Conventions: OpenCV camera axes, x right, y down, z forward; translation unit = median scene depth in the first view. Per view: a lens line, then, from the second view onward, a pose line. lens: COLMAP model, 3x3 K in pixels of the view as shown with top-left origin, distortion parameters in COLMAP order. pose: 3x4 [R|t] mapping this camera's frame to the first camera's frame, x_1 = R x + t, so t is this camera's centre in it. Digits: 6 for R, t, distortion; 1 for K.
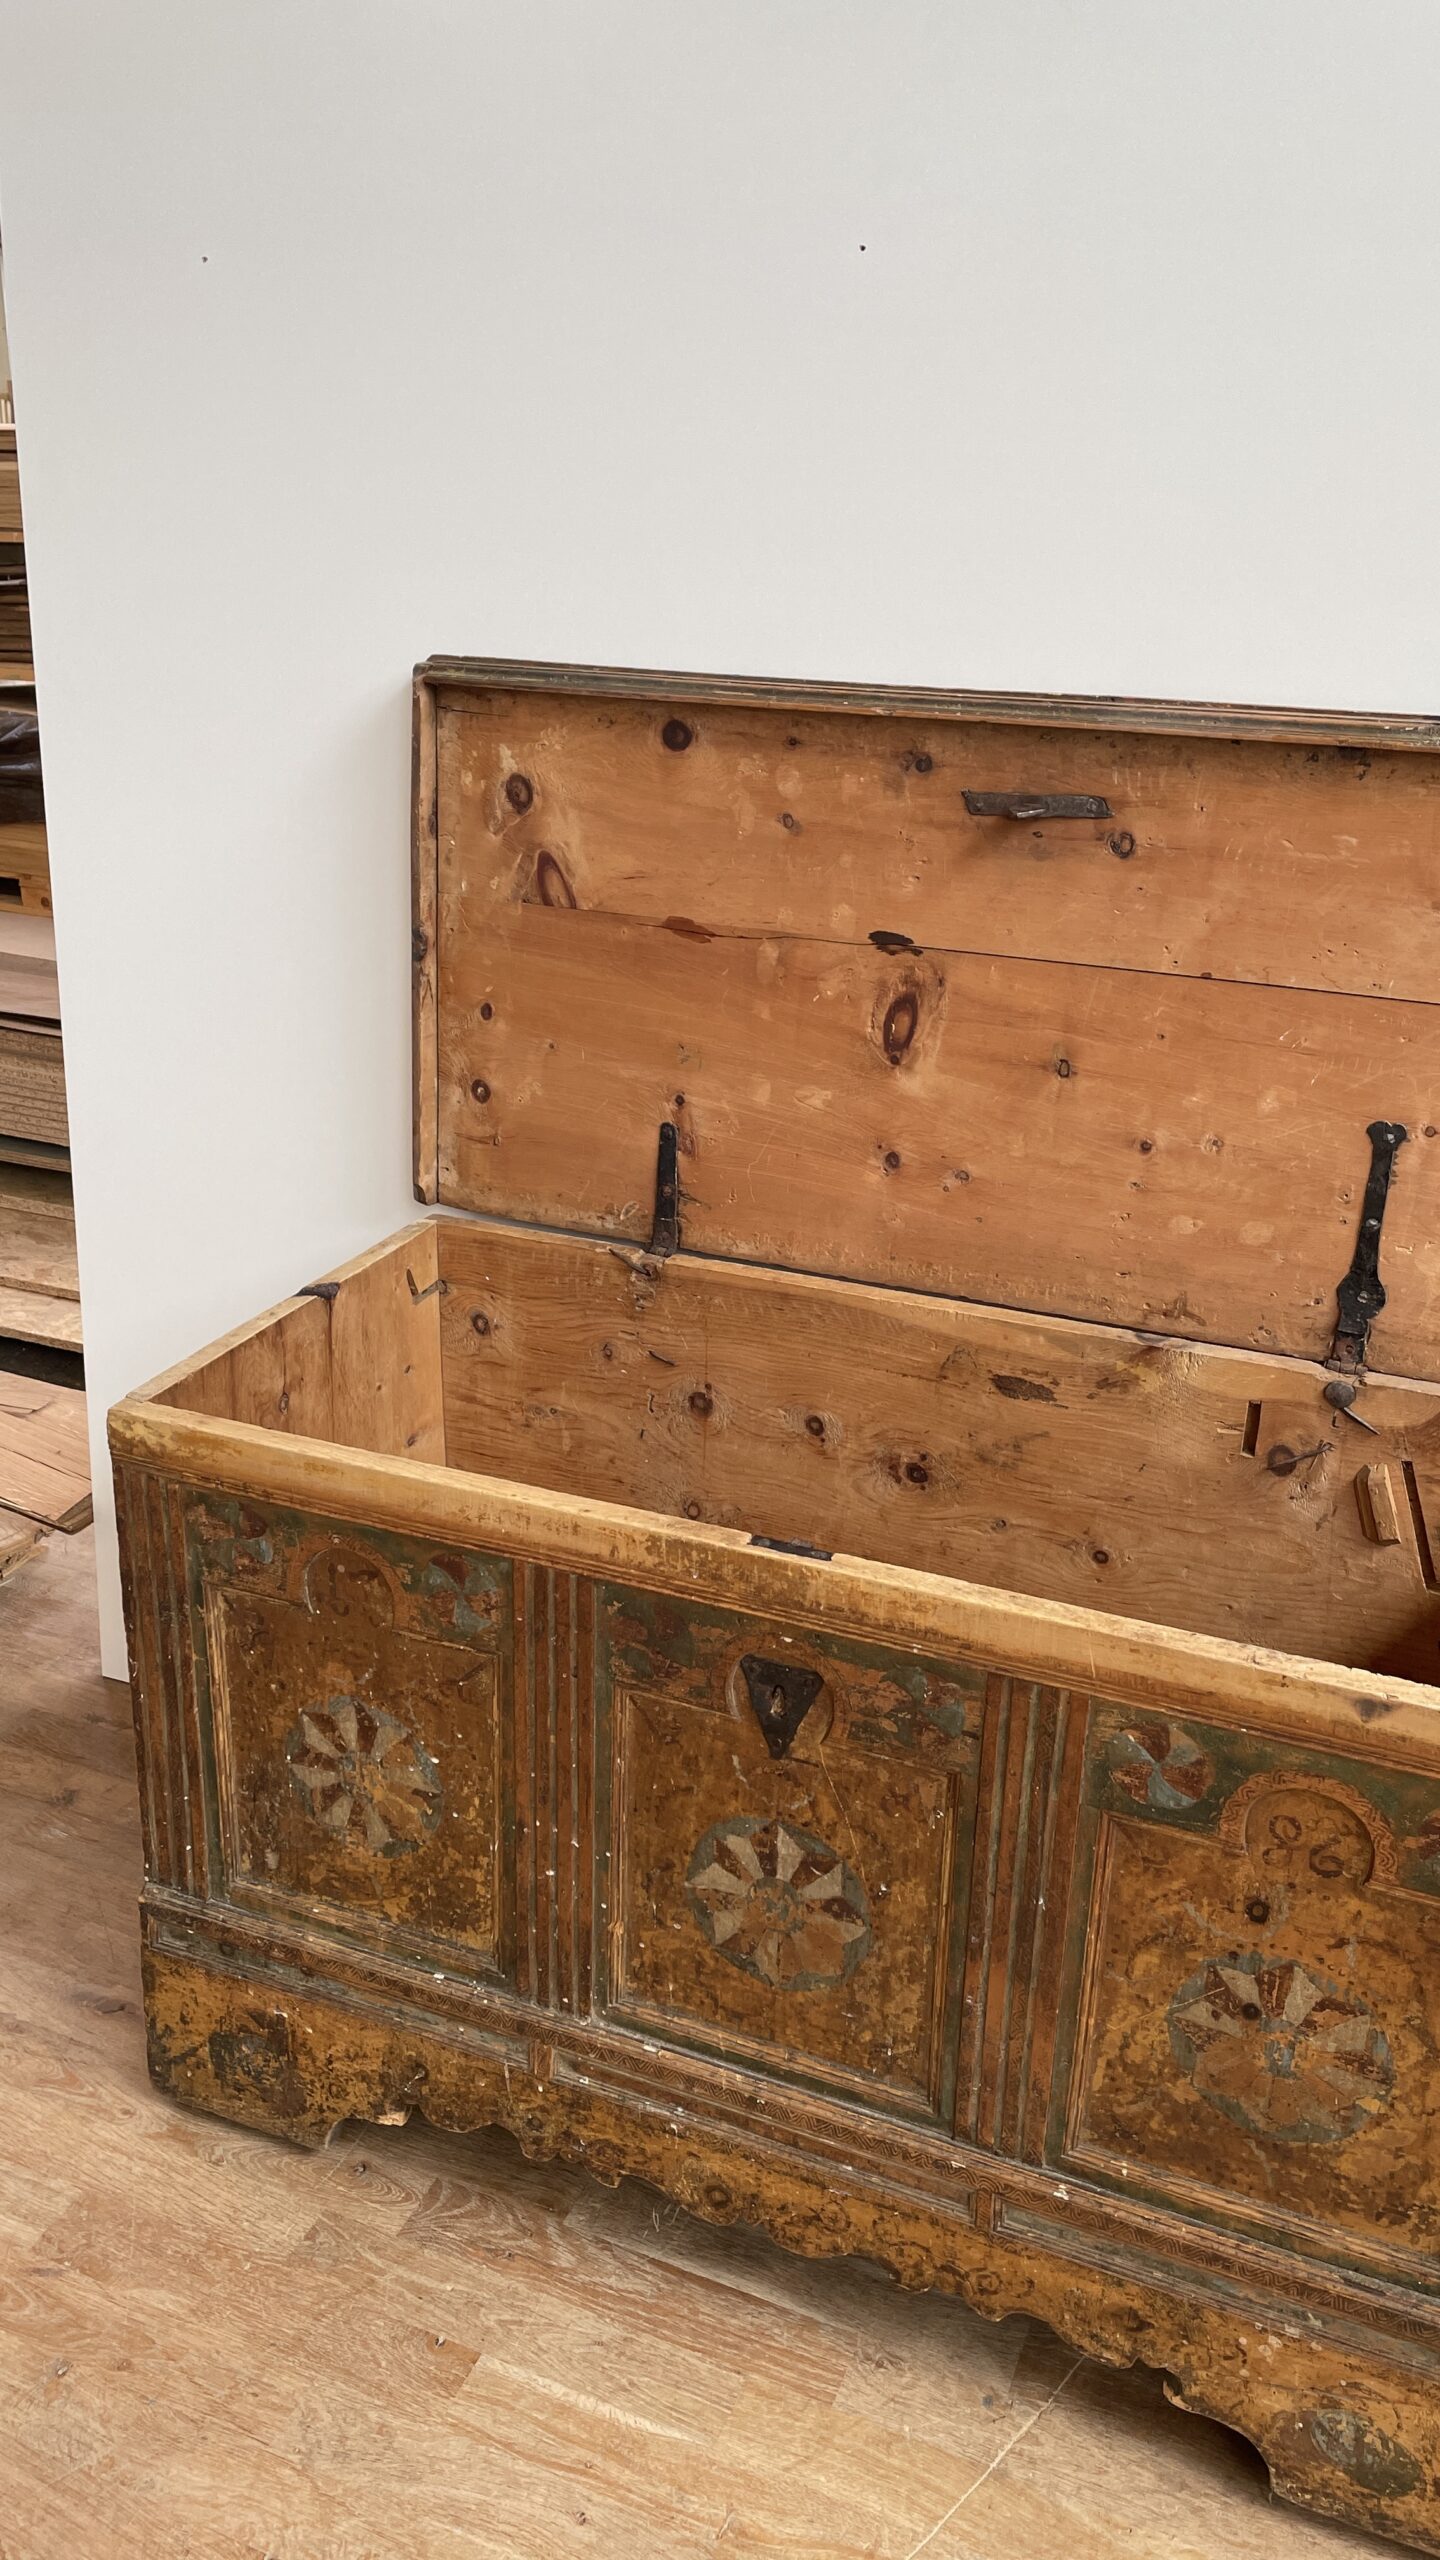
lens RADIAL K [[1933.0, 0, 731.7], [0, 1933.0, 1255.0], [0, 0, 1]] dist [0.084853, -0.109487]
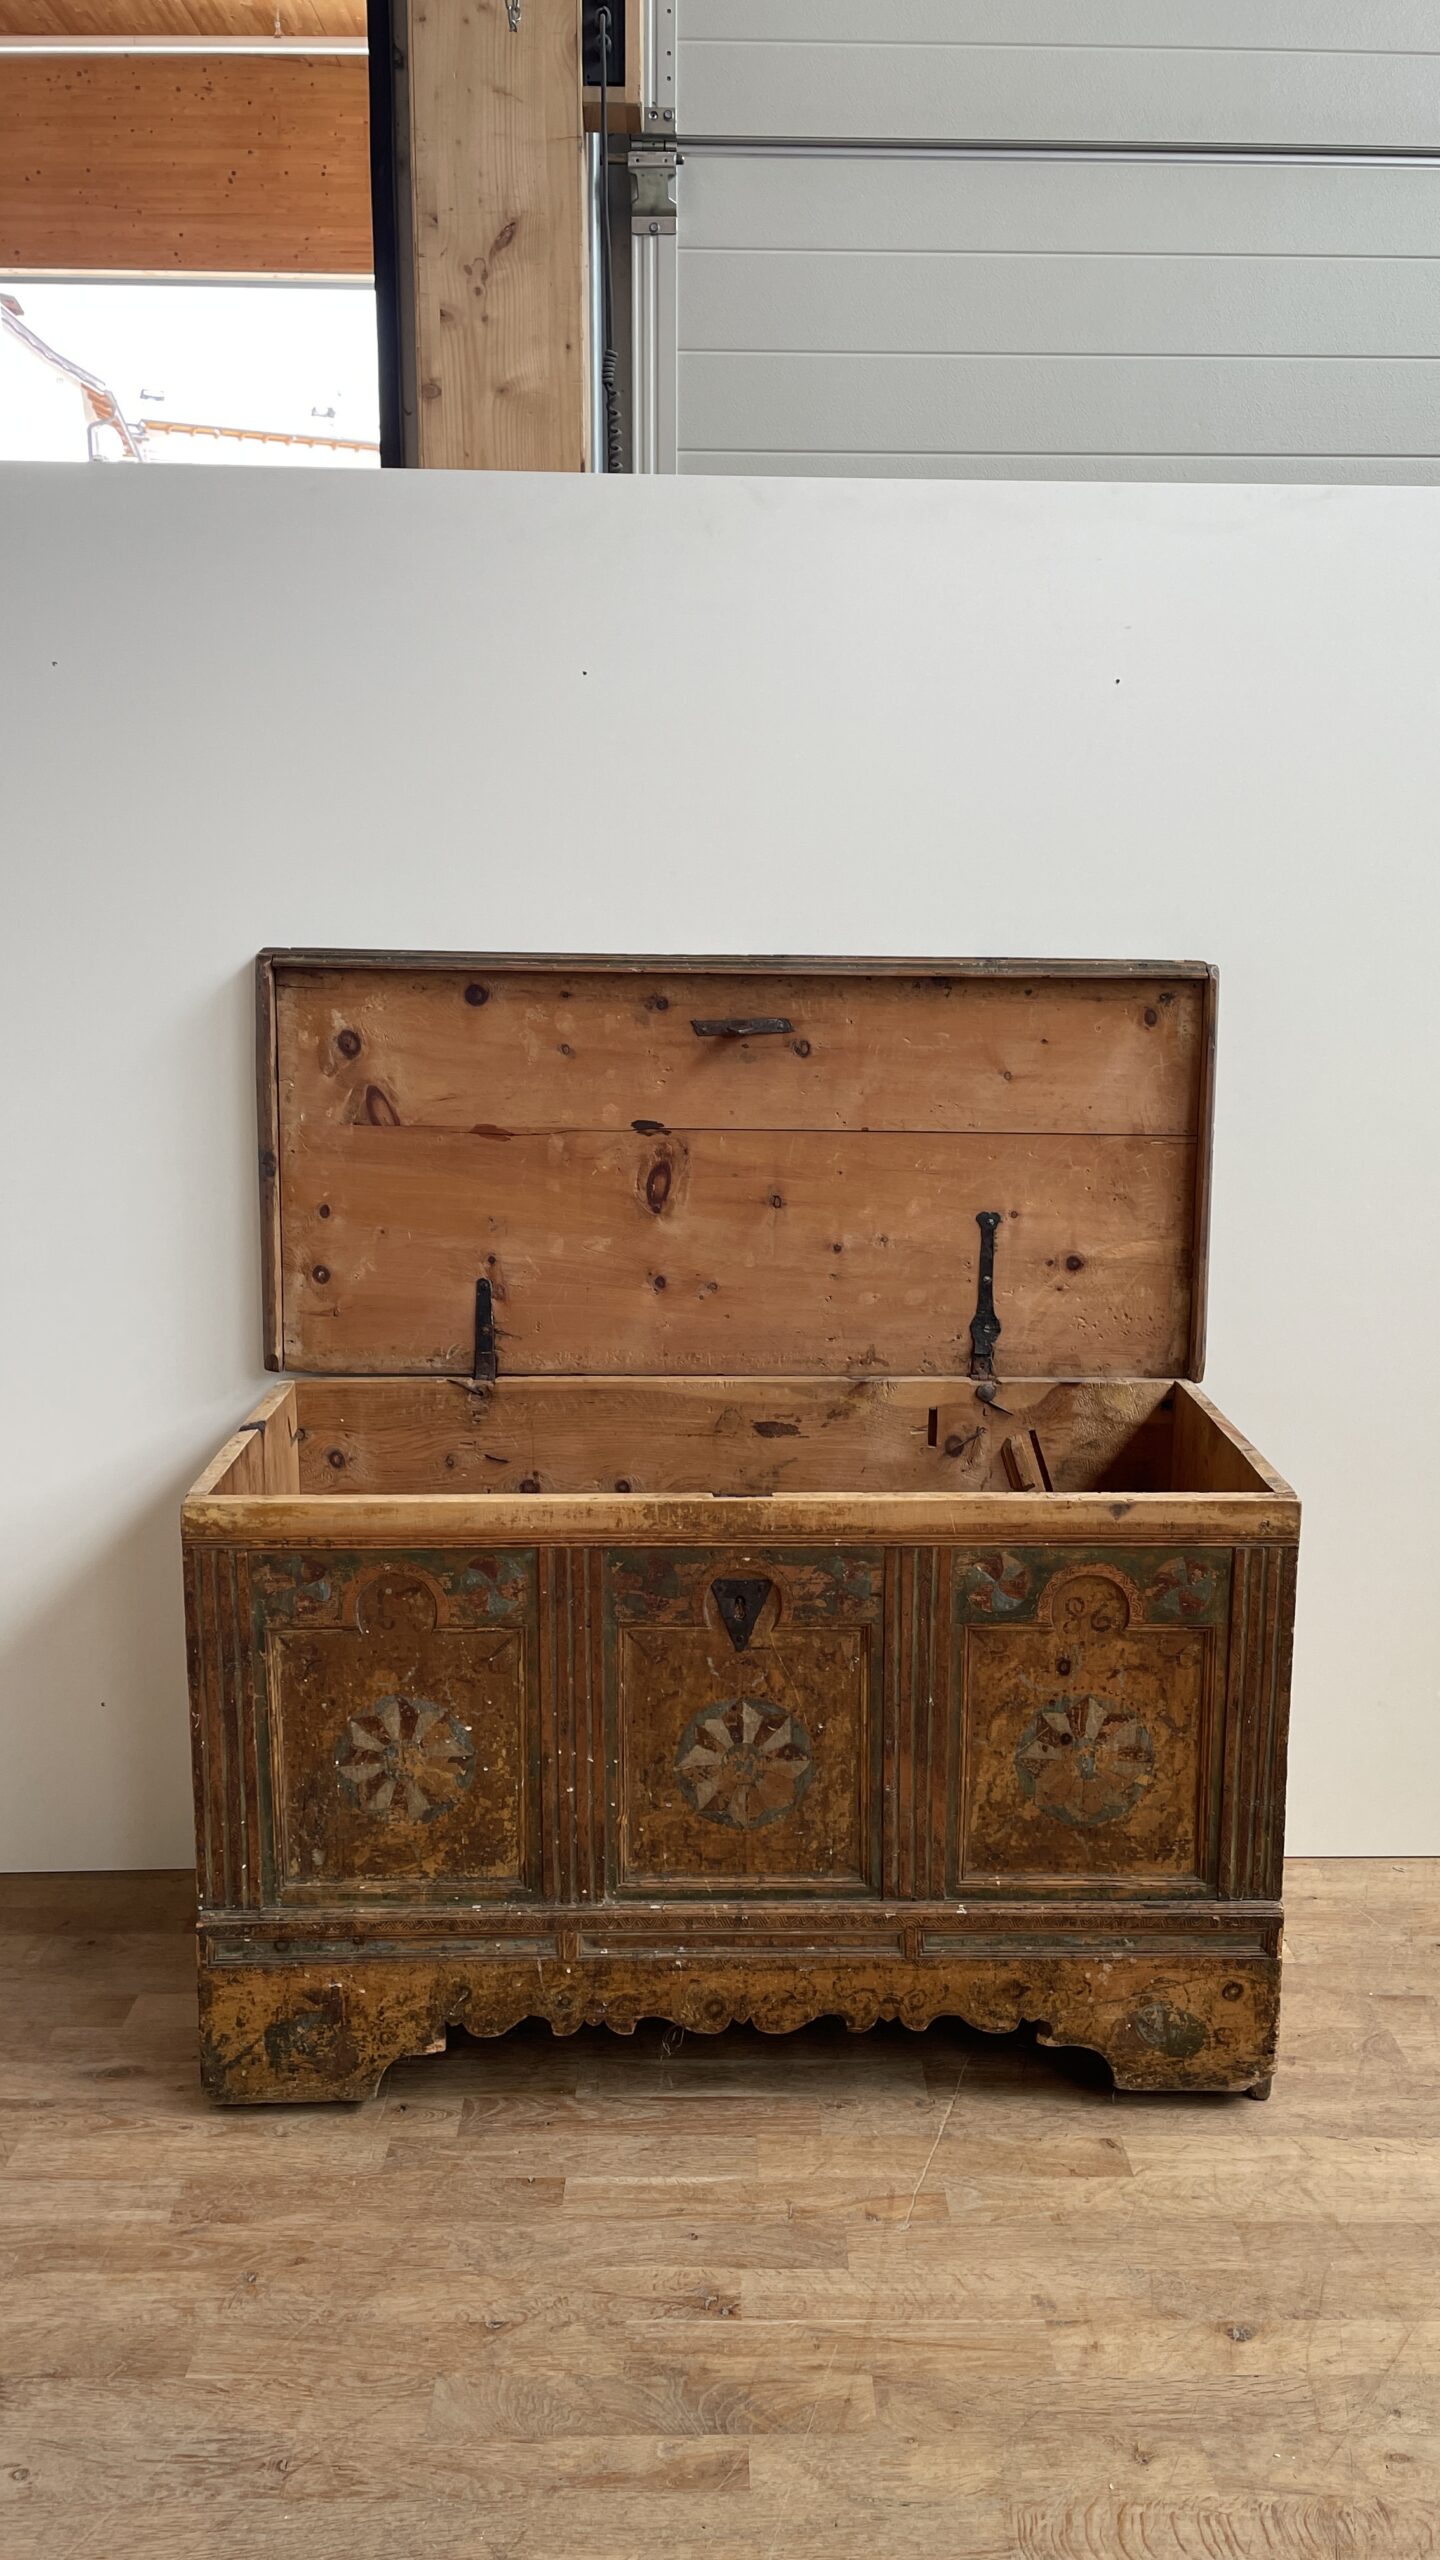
lens RADIAL K [[1933.0, 0, 737.4], [0, 1933.0, 1276.4], [0, 0, 1]] dist [0.084853, -0.109487]
pose [[0.917345, -0.095571, 0.386451, -0.469242], [0.156370, 0.979236, -0.129015, 0.157133], [-0.366097, 0.178781, 0.913242, -0.342053]]
